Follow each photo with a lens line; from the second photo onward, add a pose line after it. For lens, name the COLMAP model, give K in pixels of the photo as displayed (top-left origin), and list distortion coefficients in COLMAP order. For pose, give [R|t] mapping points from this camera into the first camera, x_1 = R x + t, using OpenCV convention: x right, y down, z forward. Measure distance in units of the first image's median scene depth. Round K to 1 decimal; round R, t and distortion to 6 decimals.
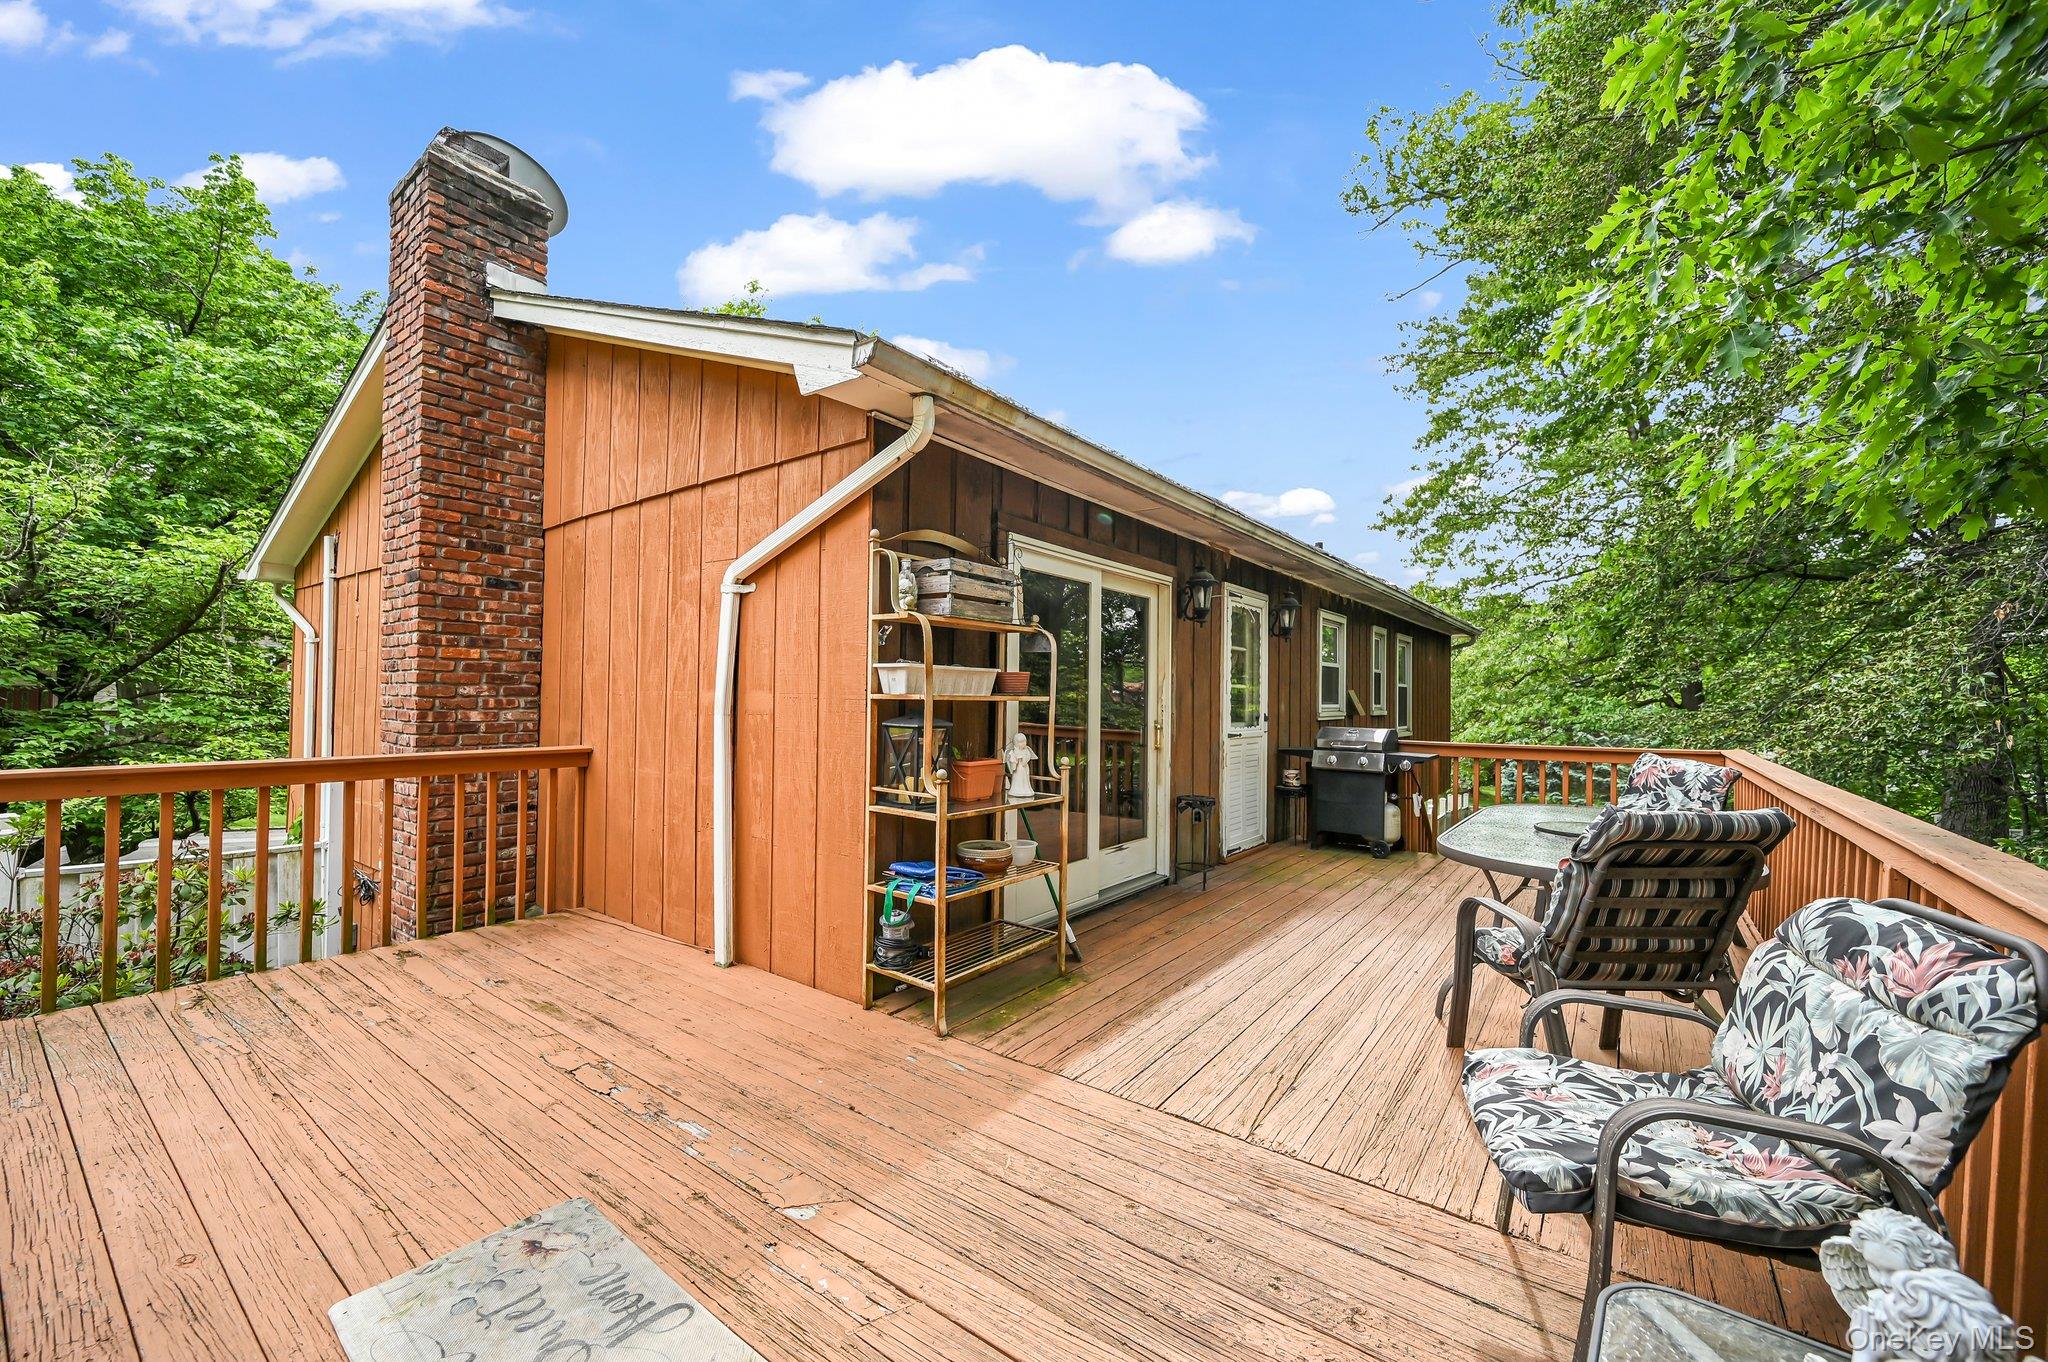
lens RADIAL K [[815.3, 0, 1024.0], [0, 815.3, 681.0], [0, 0, 1]] dist [-0.001895, 0.000446]
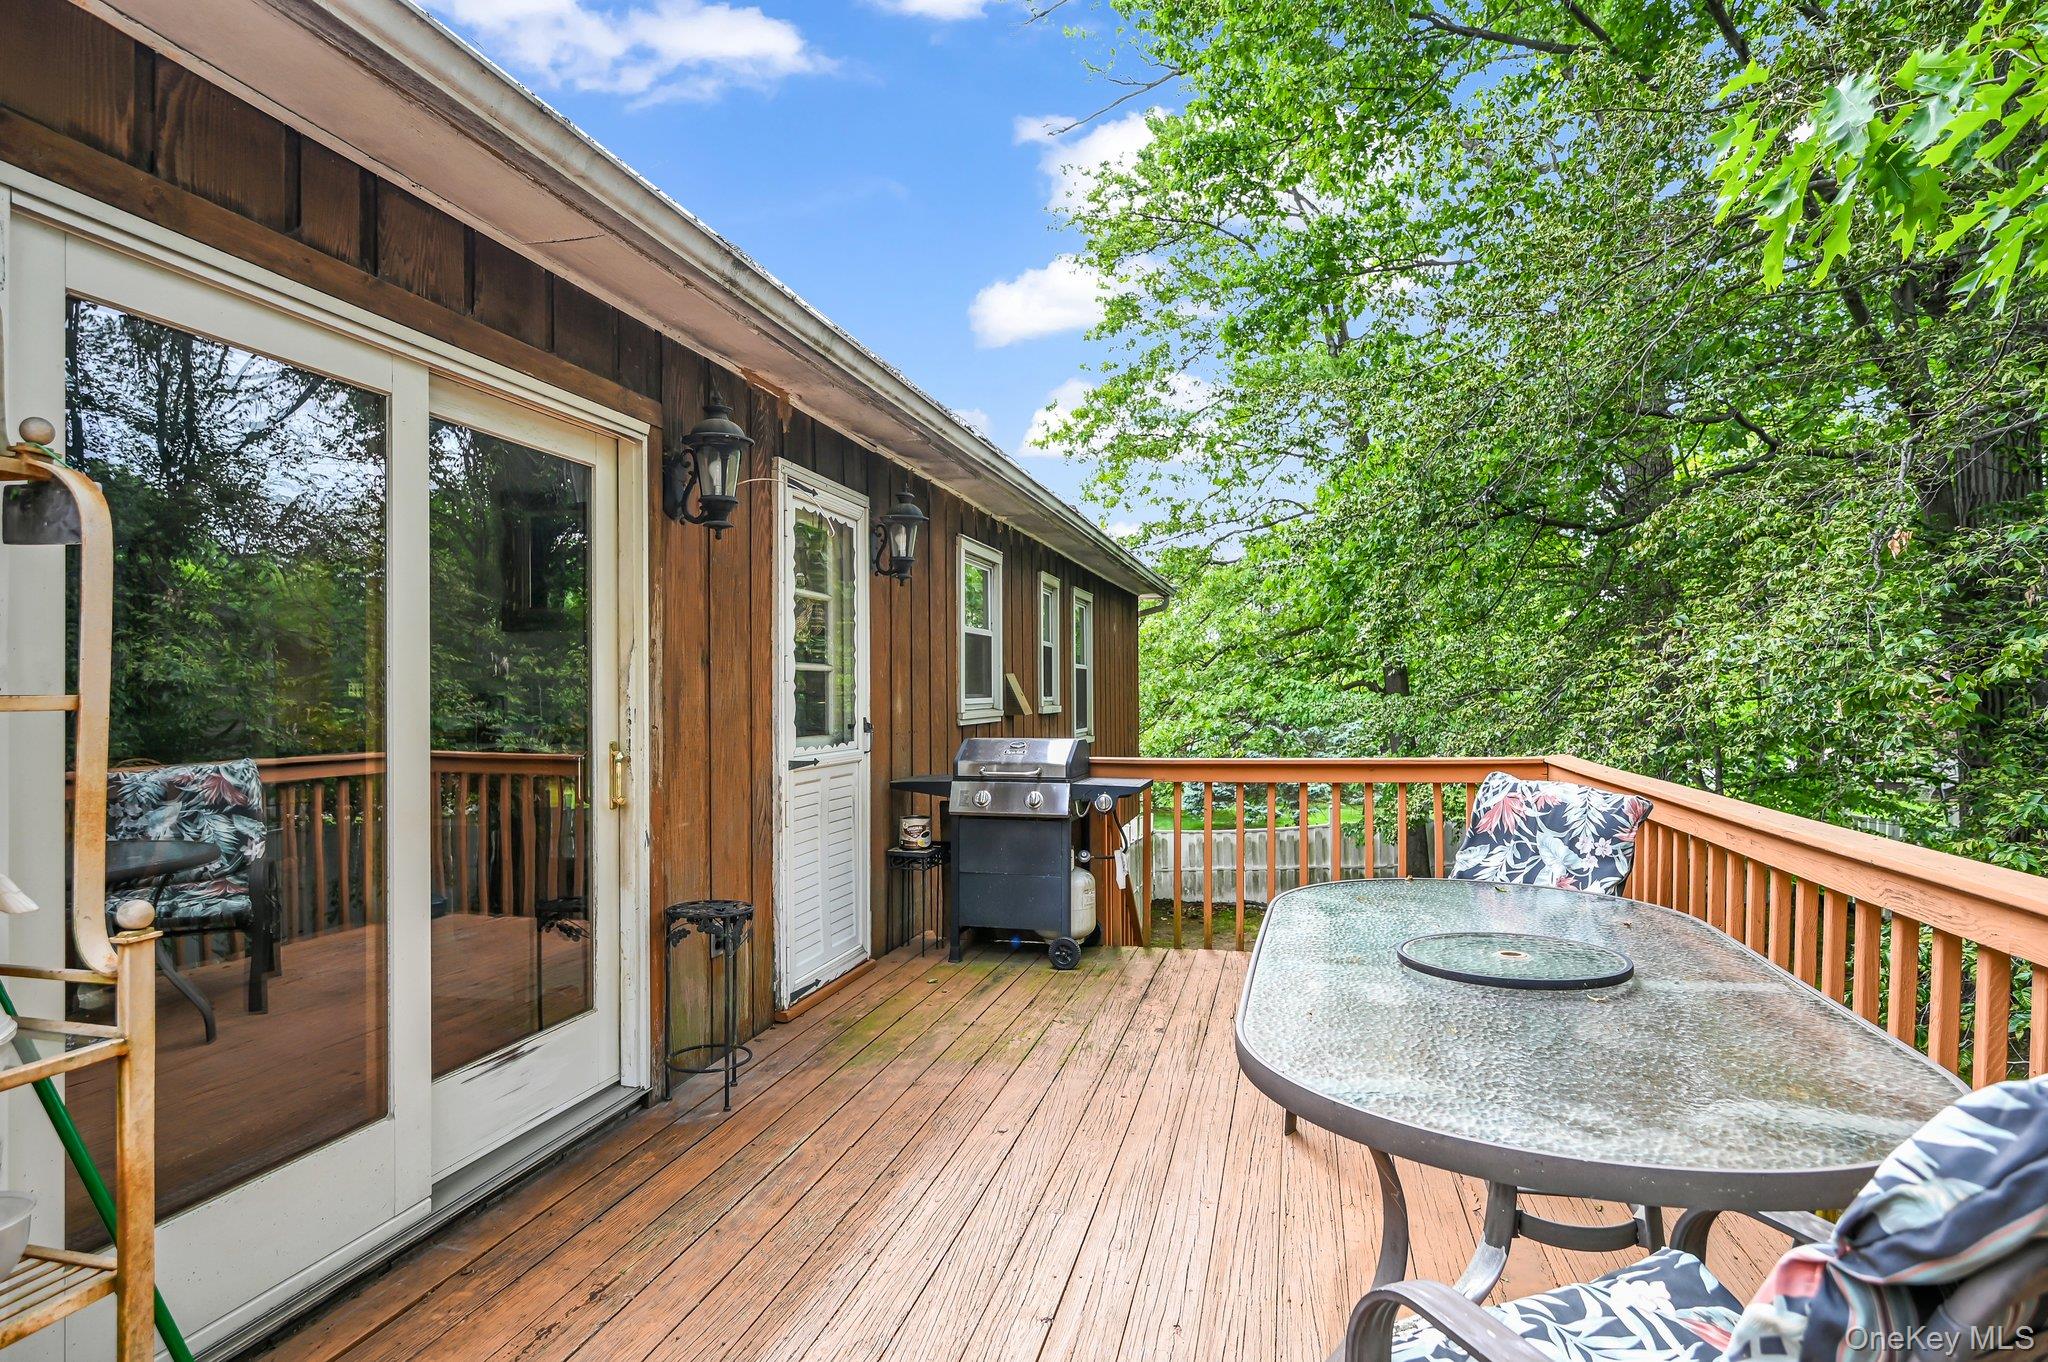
lens RADIAL K [[1128.3, 0, 1024.0], [0, 1128.3, 681.0], [0, 0, 1]] dist [-0.000677, -0.000065]
pose [[0.920602, -0.014648, 0.390227, 0.099153], [0.010190, 0.999857, 0.013494, 0.006537], [-0.390369, -0.008446, 0.920620, 0.267290]]
